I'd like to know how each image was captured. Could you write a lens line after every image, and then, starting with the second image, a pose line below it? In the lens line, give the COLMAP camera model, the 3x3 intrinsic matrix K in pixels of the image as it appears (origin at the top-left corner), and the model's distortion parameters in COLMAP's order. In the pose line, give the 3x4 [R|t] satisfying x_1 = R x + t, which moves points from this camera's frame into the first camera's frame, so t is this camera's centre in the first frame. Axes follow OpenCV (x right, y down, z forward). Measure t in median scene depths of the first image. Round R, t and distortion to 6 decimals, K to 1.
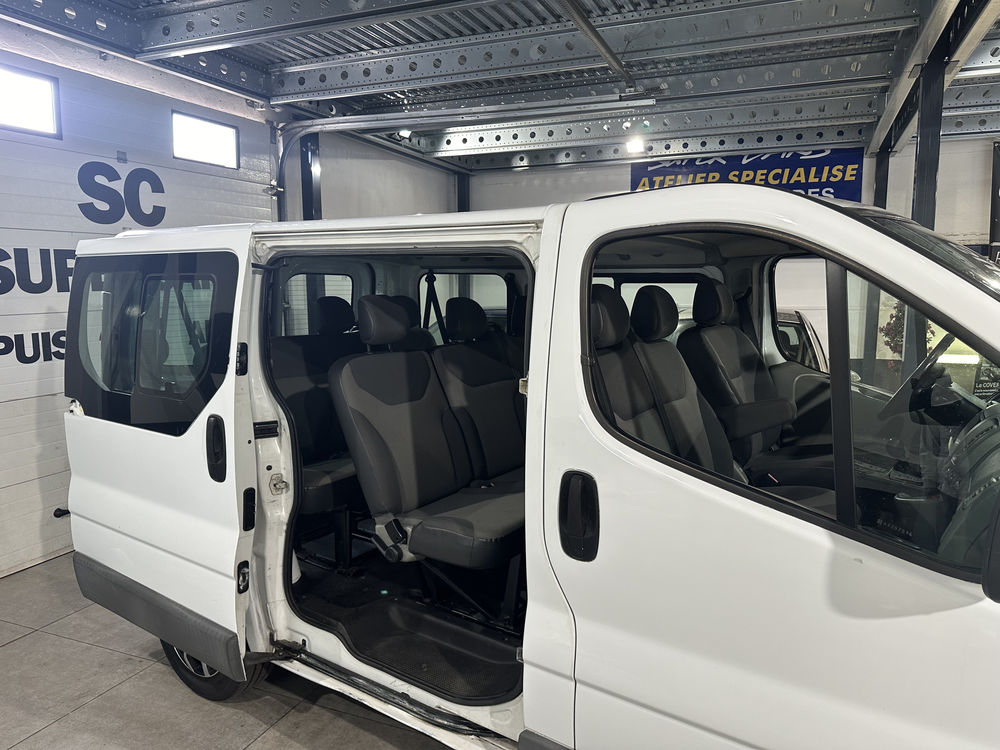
lens RADIAL K [[707.7, 0, 507.1], [0, 707.7, 382.3], [0, 0, 1]] dist [-0.003727, -0.006975]
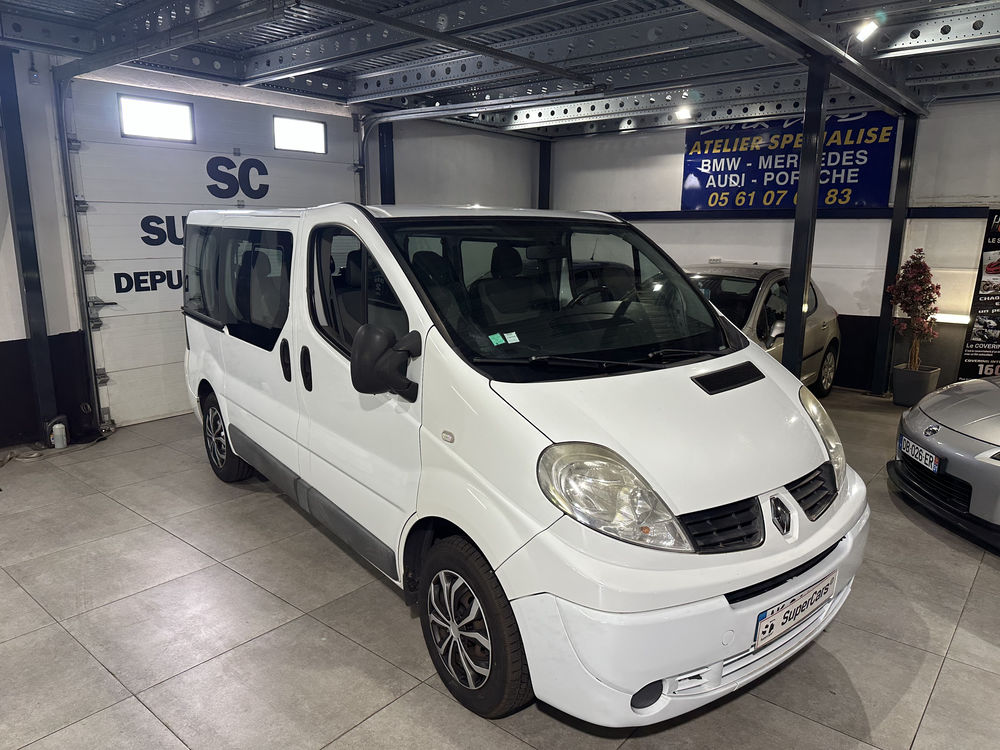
lens RADIAL K [[707.7, 0, 507.1], [0, 707.7, 382.3], [0, 0, 1]] dist [-0.003727, -0.006975]
pose [[0.951730, 0.074005, -0.297881, 0.462400], [-0.051685, 0.995280, 0.082131, 0.010931], [0.302553, -0.062770, 0.951063, -0.265252]]
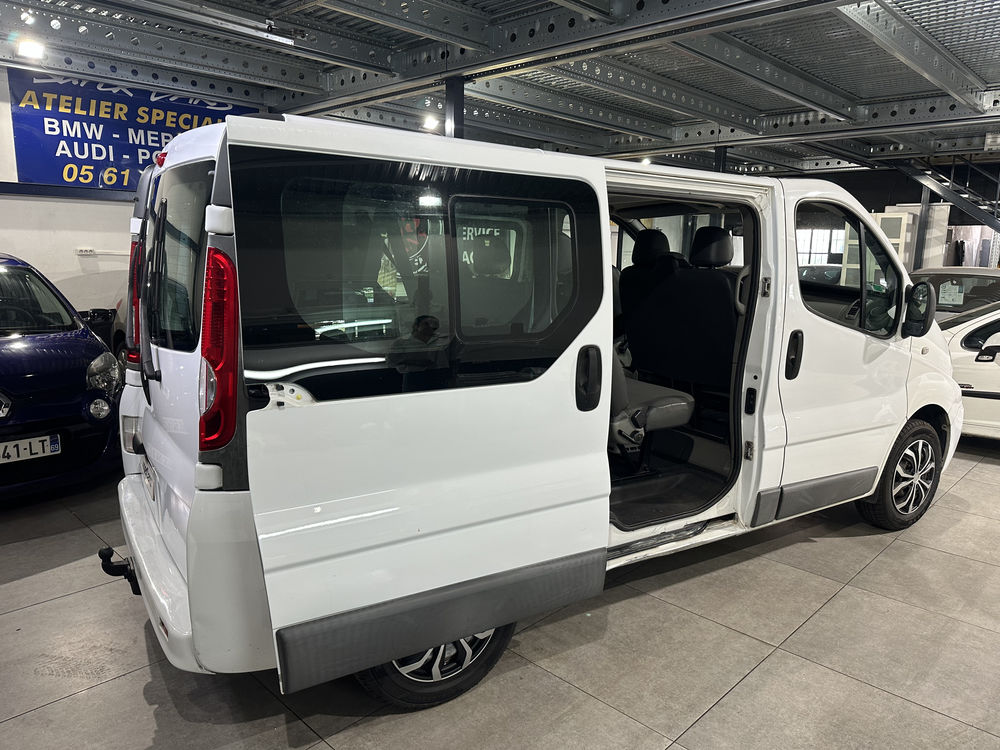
lens RADIAL K [[701.6, 0, 500.0], [0, 701.6, 375.0], [0, 0, 1]] dist [0.069393, -0.072086]
pose [[0.371107, -0.151689, 0.916117, -0.692765], [0.103352, 0.987185, 0.121590, -0.023802], [-0.922820, 0.049560, 0.382029, 0.365927]]
